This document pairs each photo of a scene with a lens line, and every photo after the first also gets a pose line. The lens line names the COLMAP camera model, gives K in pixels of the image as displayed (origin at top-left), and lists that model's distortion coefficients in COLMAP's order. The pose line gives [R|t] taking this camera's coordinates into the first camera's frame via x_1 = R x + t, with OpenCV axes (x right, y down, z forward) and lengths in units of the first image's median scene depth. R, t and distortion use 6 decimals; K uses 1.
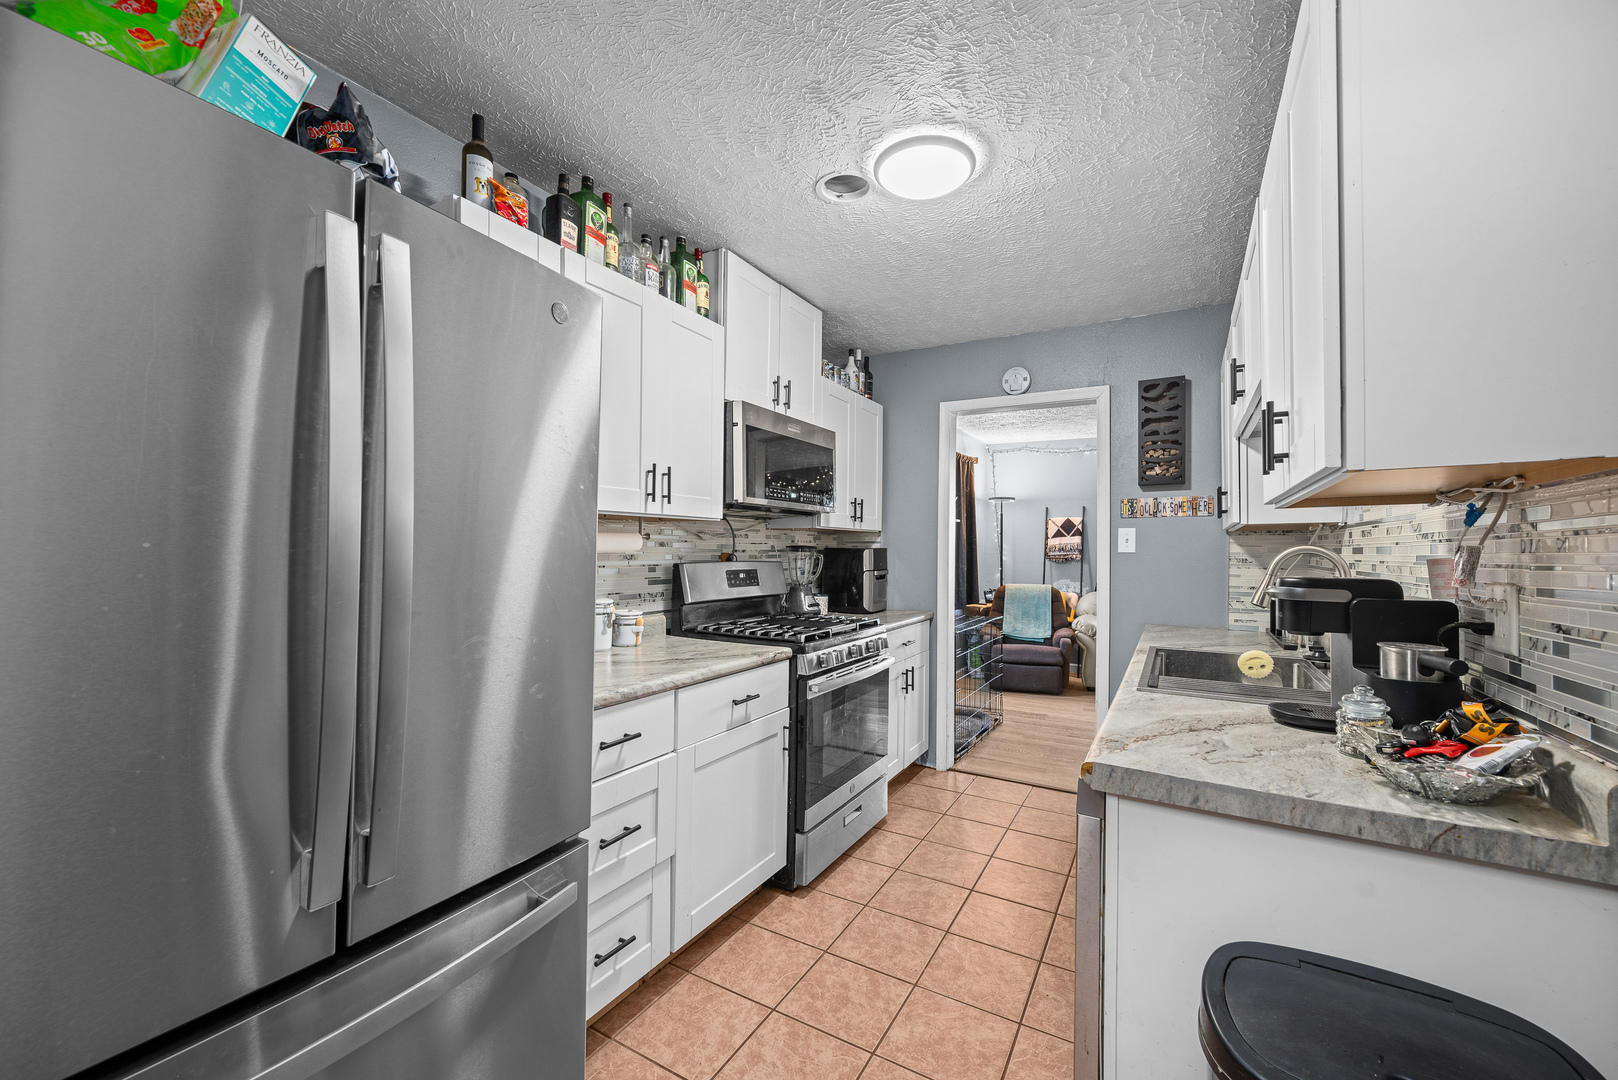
lens RADIAL K [[633.6, 0, 813.4], [0, 633.6, 555.8], [0, 0, 1]] dist [-0.001614, -0.000269]
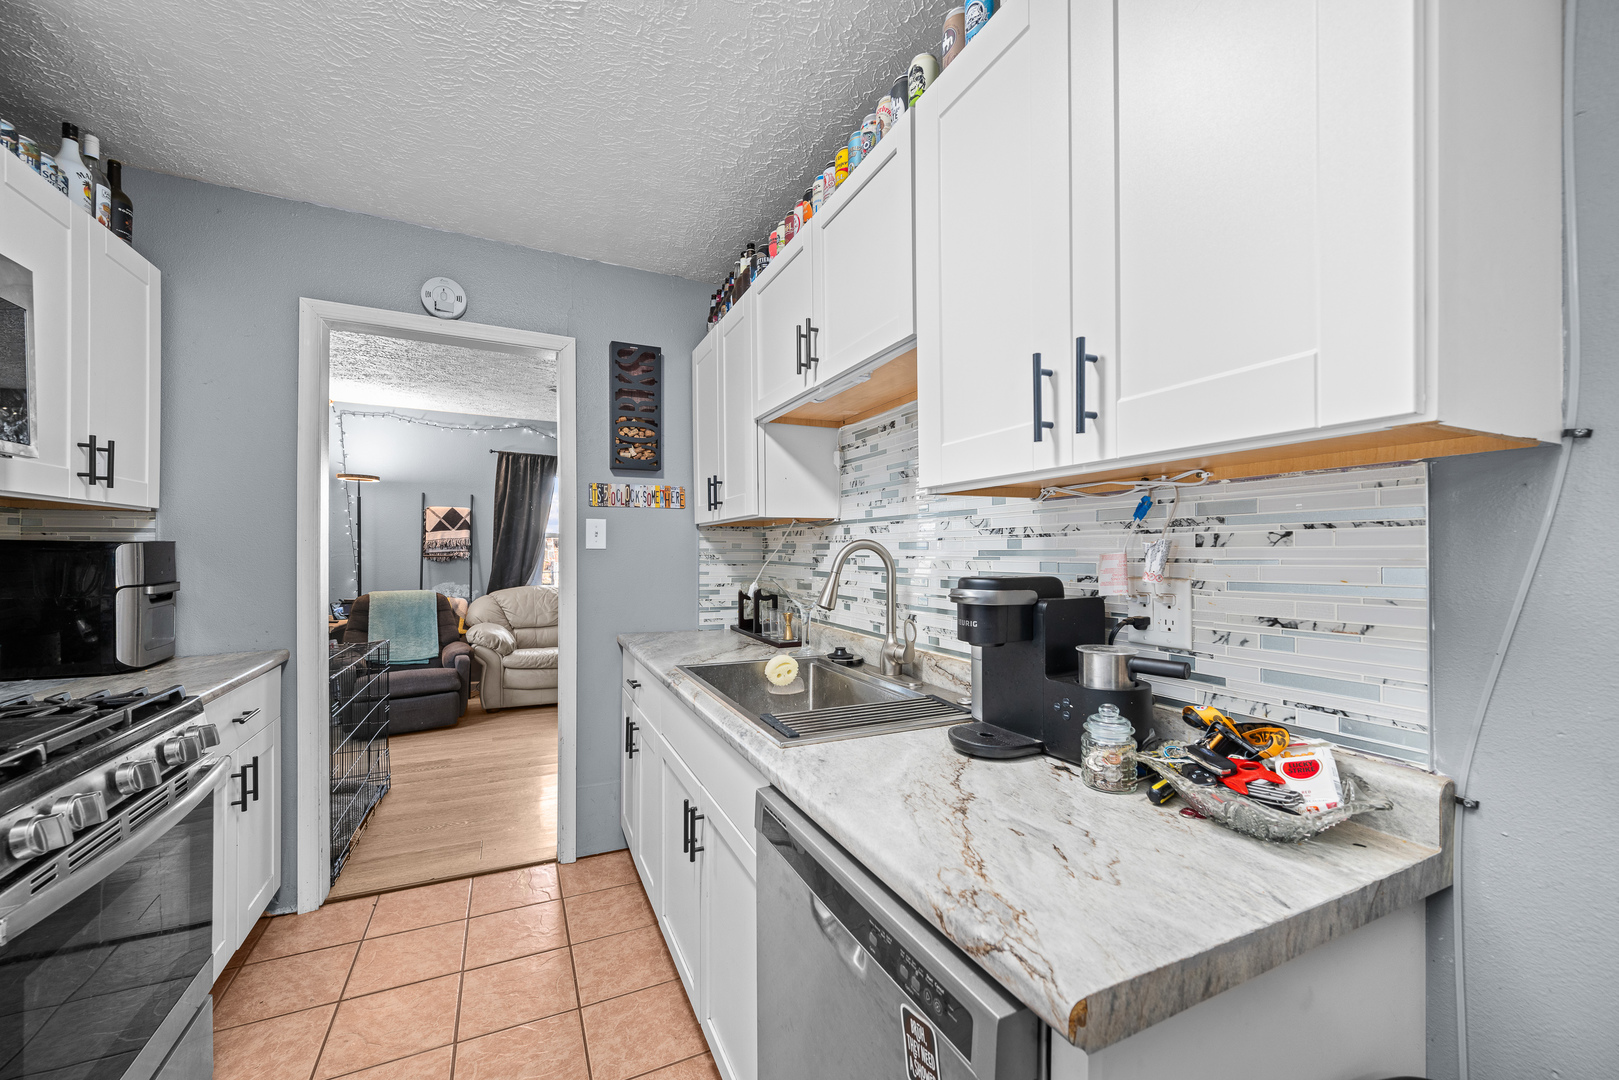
lens RADIAL K [[634.0, 0, 813.9], [0, 634.0, 555.8], [0, 0, 1]] dist [-0.001614, -0.000269]
pose [[0.570659, -0.010932, 0.821114, -0.015527], [0.007156, 0.999940, 0.008339, -0.000837], [-0.821156, 0.001117, 0.570703, 0.279068]]
